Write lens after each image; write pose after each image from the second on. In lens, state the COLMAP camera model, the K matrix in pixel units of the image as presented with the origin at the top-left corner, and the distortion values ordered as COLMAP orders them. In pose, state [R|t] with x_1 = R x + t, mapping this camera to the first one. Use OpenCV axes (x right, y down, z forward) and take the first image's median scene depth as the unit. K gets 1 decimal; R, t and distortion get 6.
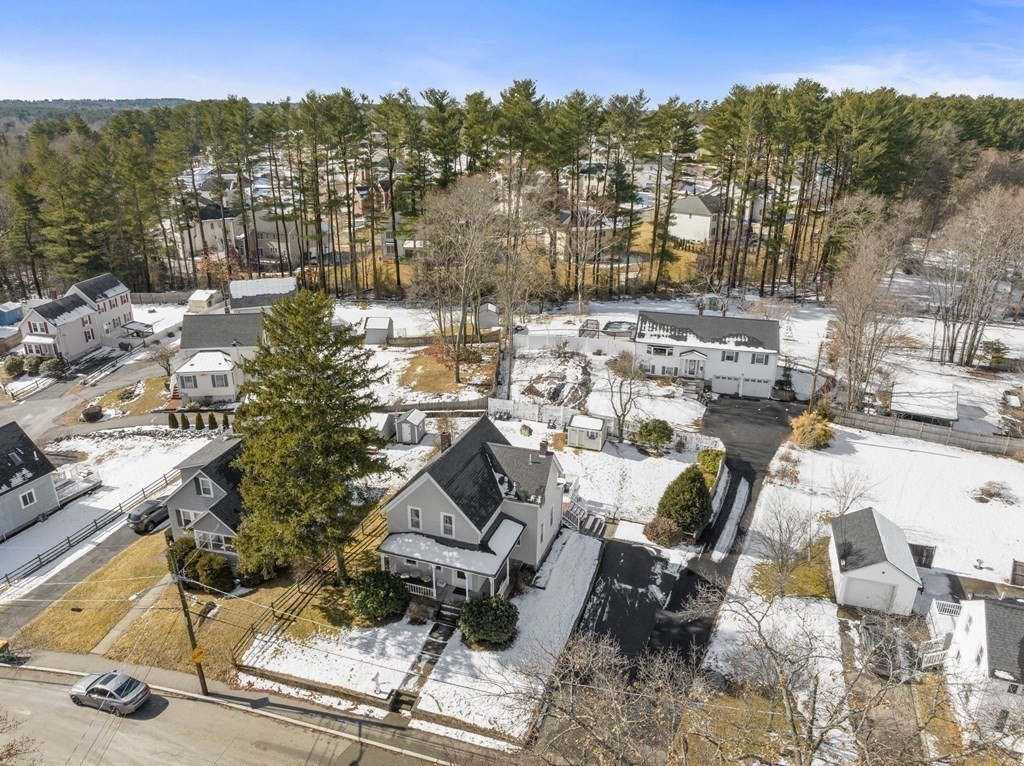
lens RADIAL K [[725.9, 0, 512.0], [0, 725.9, 383.0], [0, 0, 1]] dist [-0.039224, 0.004868]
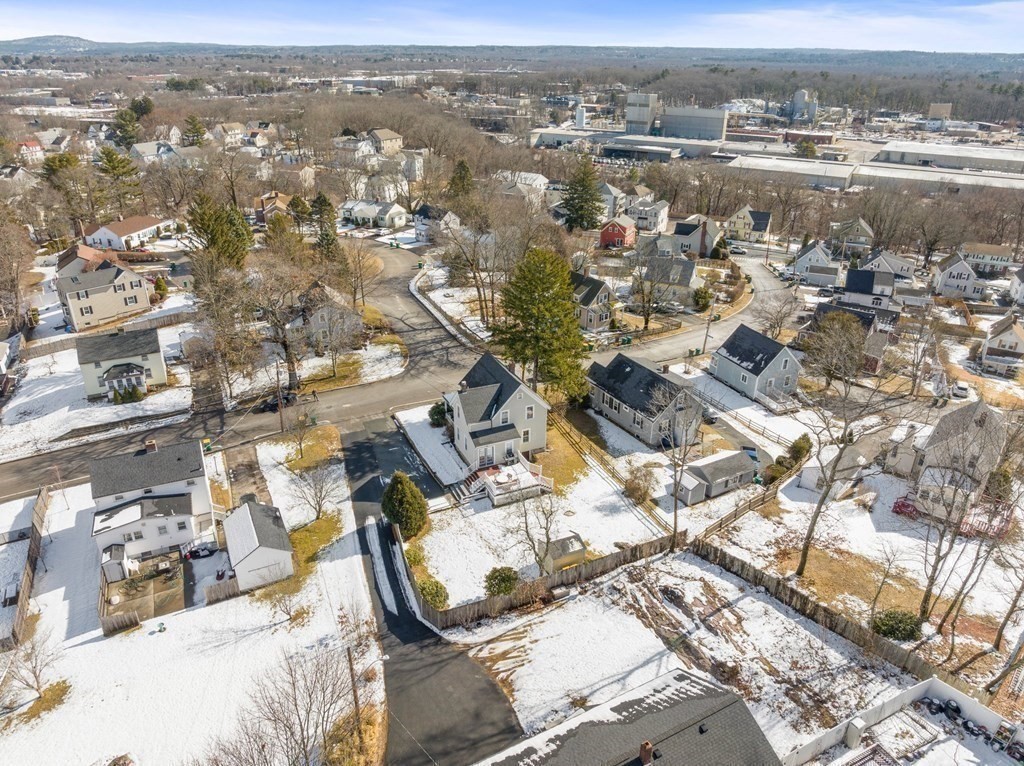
lens RADIAL K [[725.9, 0, 512.0], [0, 725.9, 383.0], [0, 0, 1]] dist [-0.039224, 0.004868]
pose [[-0.727767, 0.279856, -0.626127, 0.607165], [-0.255318, 0.736777, 0.626077, -0.591534], [0.636528, 0.615500, -0.464749, 1.158344]]
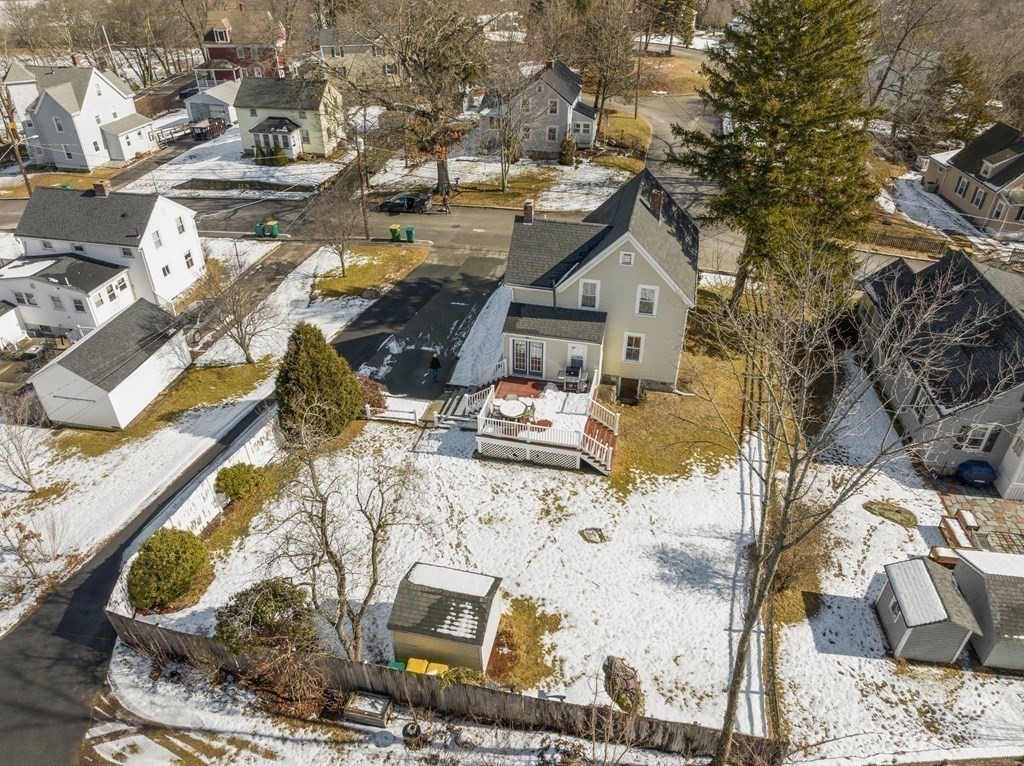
lens RADIAL K [[725.9, 0, 512.0], [0, 725.9, 383.0], [0, 0, 1]] dist [-0.039224, 0.004868]
pose [[-0.994745, 0.050531, -0.089050, 0.090936], [-0.043847, 0.575705, 0.816481, -0.281605], [0.092524, 0.816095, -0.570464, 1.033165]]
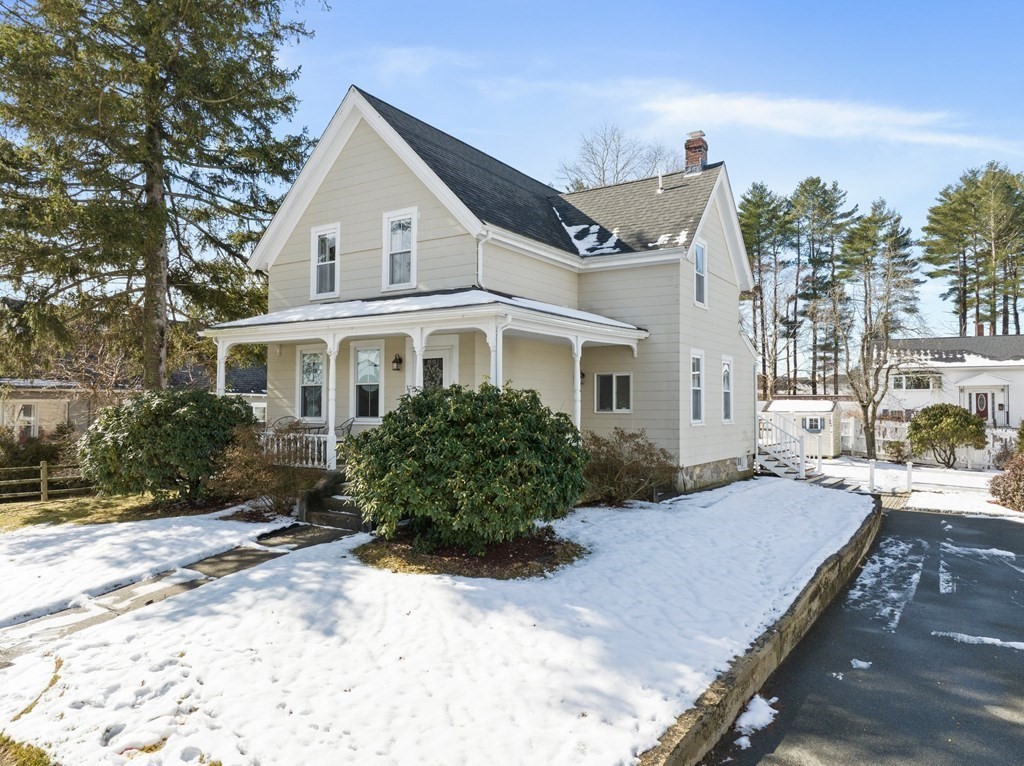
lens RADIAL K [[725.9, 0, 512.0], [0, 725.9, 383.0], [0, 0, 1]] dist [-0.039224, 0.004868]
pose [[0.970750, -0.012547, -0.239765, 0.025719], [-0.082621, 0.920185, -0.382666, 0.229816], [0.225430, 0.391283, 0.892233, 0.447098]]
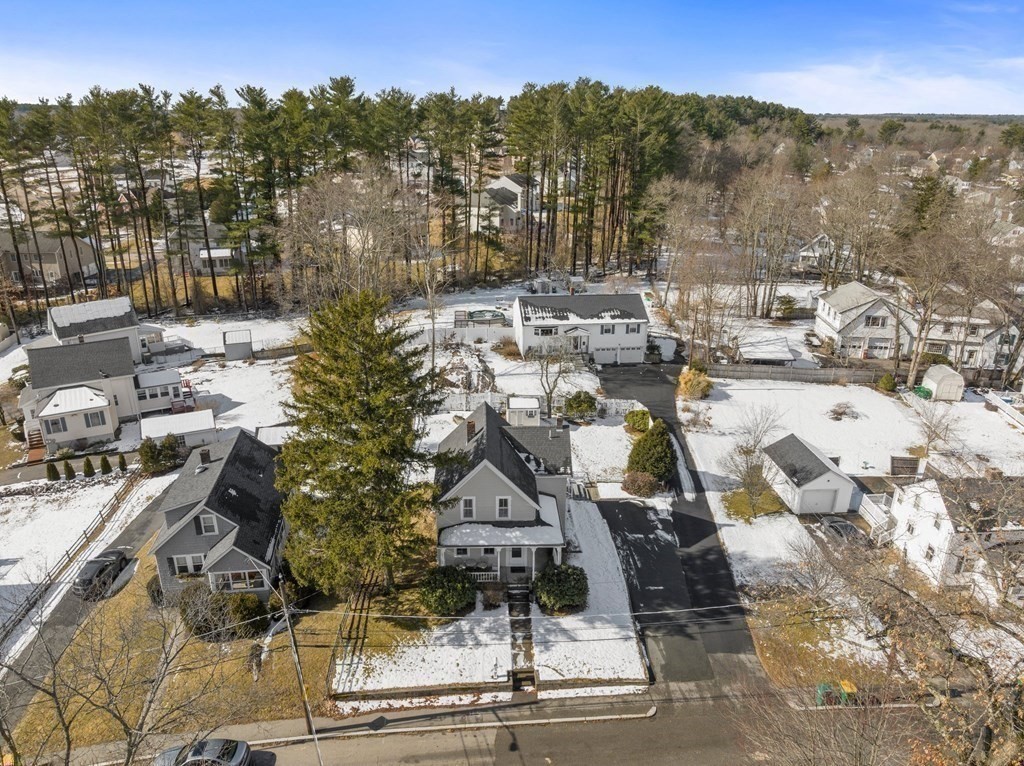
lens RADIAL K [[725.9, 0, 512.0], [0, 725.9, 383.0], [0, 0, 1]] dist [-0.039224, 0.004868]
pose [[0.928160, -0.130684, 0.348483, -0.251277], [0.130288, 0.991169, 0.024683, -0.002098], [-0.348631, 0.022493, 0.936990, 0.016259]]
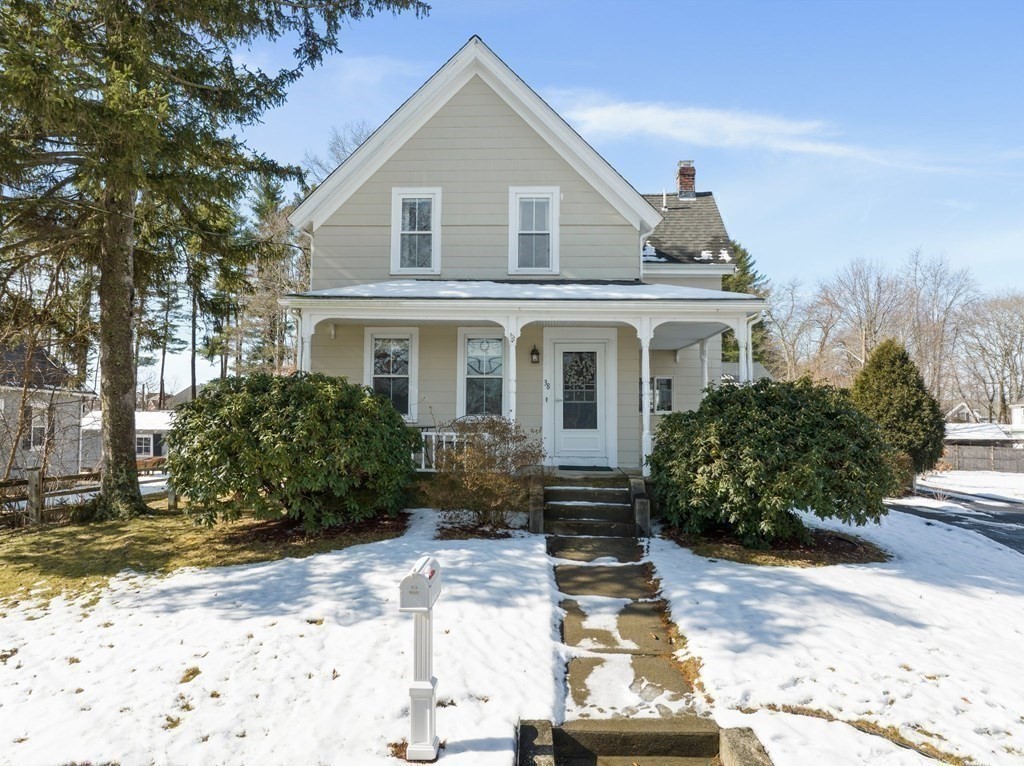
lens RADIAL K [[725.9, 0, 512.0], [0, 725.9, 383.0], [0, 0, 1]] dist [-0.039224, 0.004868]
pose [[0.954964, 0.020501, 0.296013, -0.113712], [0.101650, 0.914641, -0.391279, 0.227460], [-0.278768, 0.403747, 0.871365, 0.463262]]
